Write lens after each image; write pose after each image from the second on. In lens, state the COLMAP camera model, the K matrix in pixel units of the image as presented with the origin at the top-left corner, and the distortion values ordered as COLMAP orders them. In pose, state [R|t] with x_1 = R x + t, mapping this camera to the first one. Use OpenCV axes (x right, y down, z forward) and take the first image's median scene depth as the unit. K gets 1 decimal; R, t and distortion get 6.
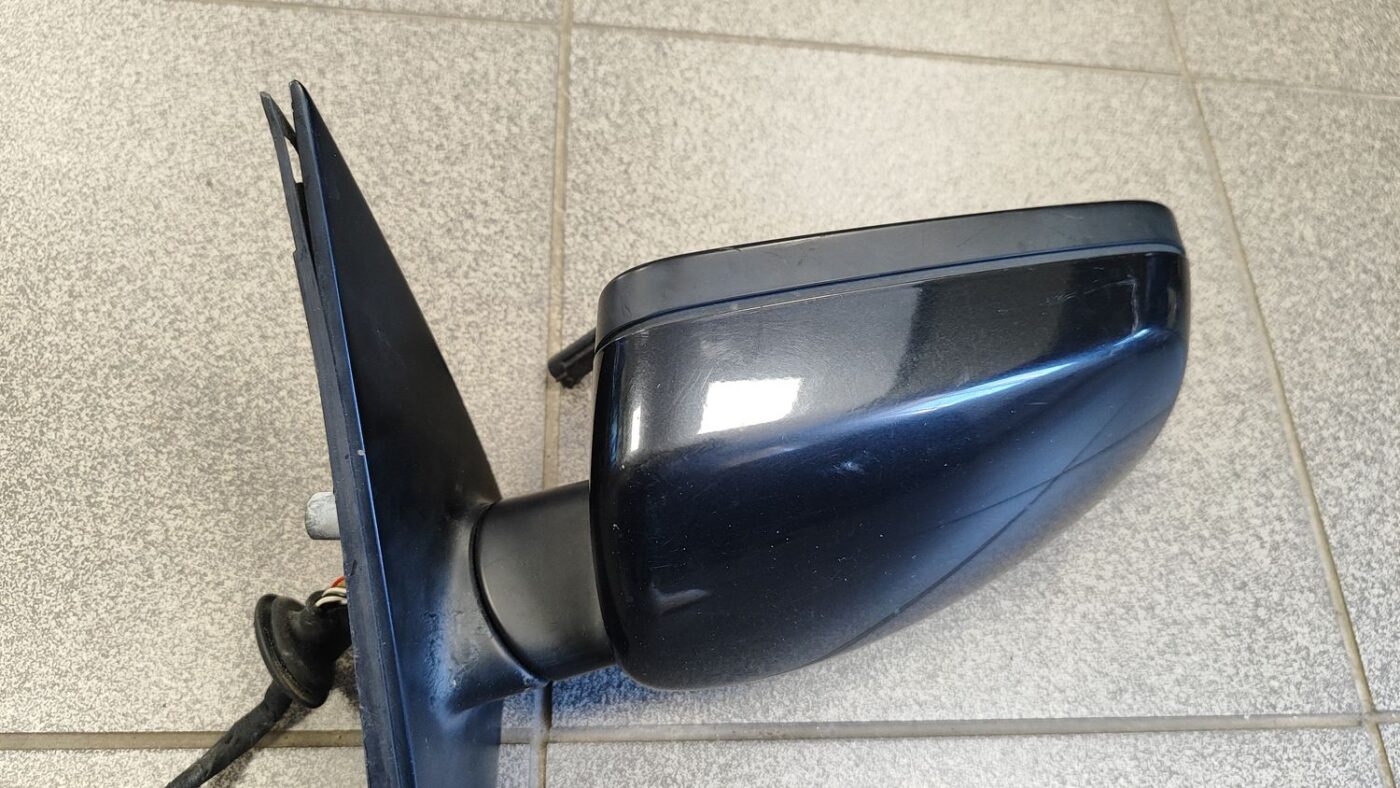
lens RADIAL K [[1022.7, 0, 690.7], [0, 1022.7, 386.8], [0, 0, 1]] dist [-0.030306, 0.004350]
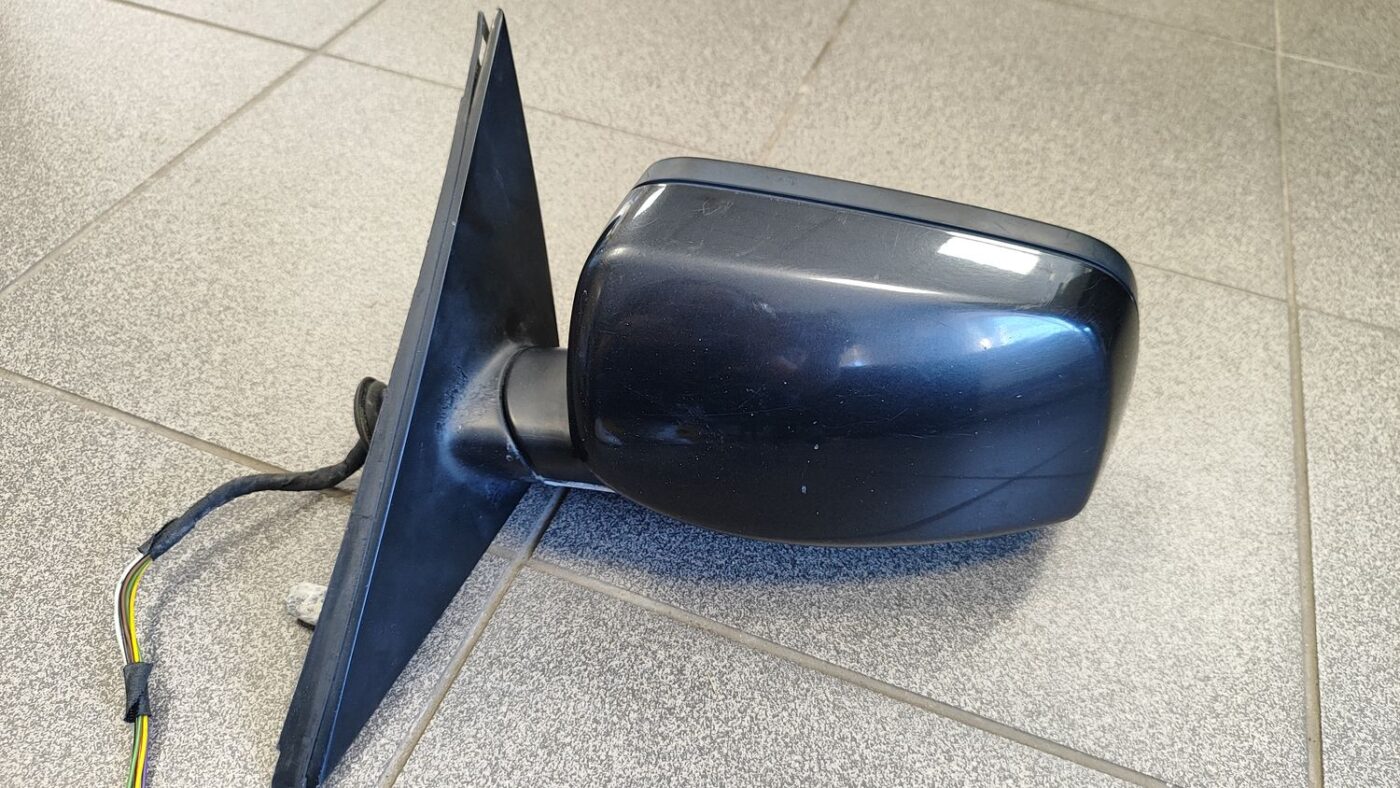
lens RADIAL K [[1027.5, 0, 700.0], [0, 1027.5, 394.0], [0, 0, 1]] dist [-0.014757, -0.013099]
pose [[0.923828, 0.208260, -0.321199, 0.356485], [-0.309760, 0.899689, -0.307586, 0.415245], [0.224922, 0.383651, 0.895668, -0.122530]]
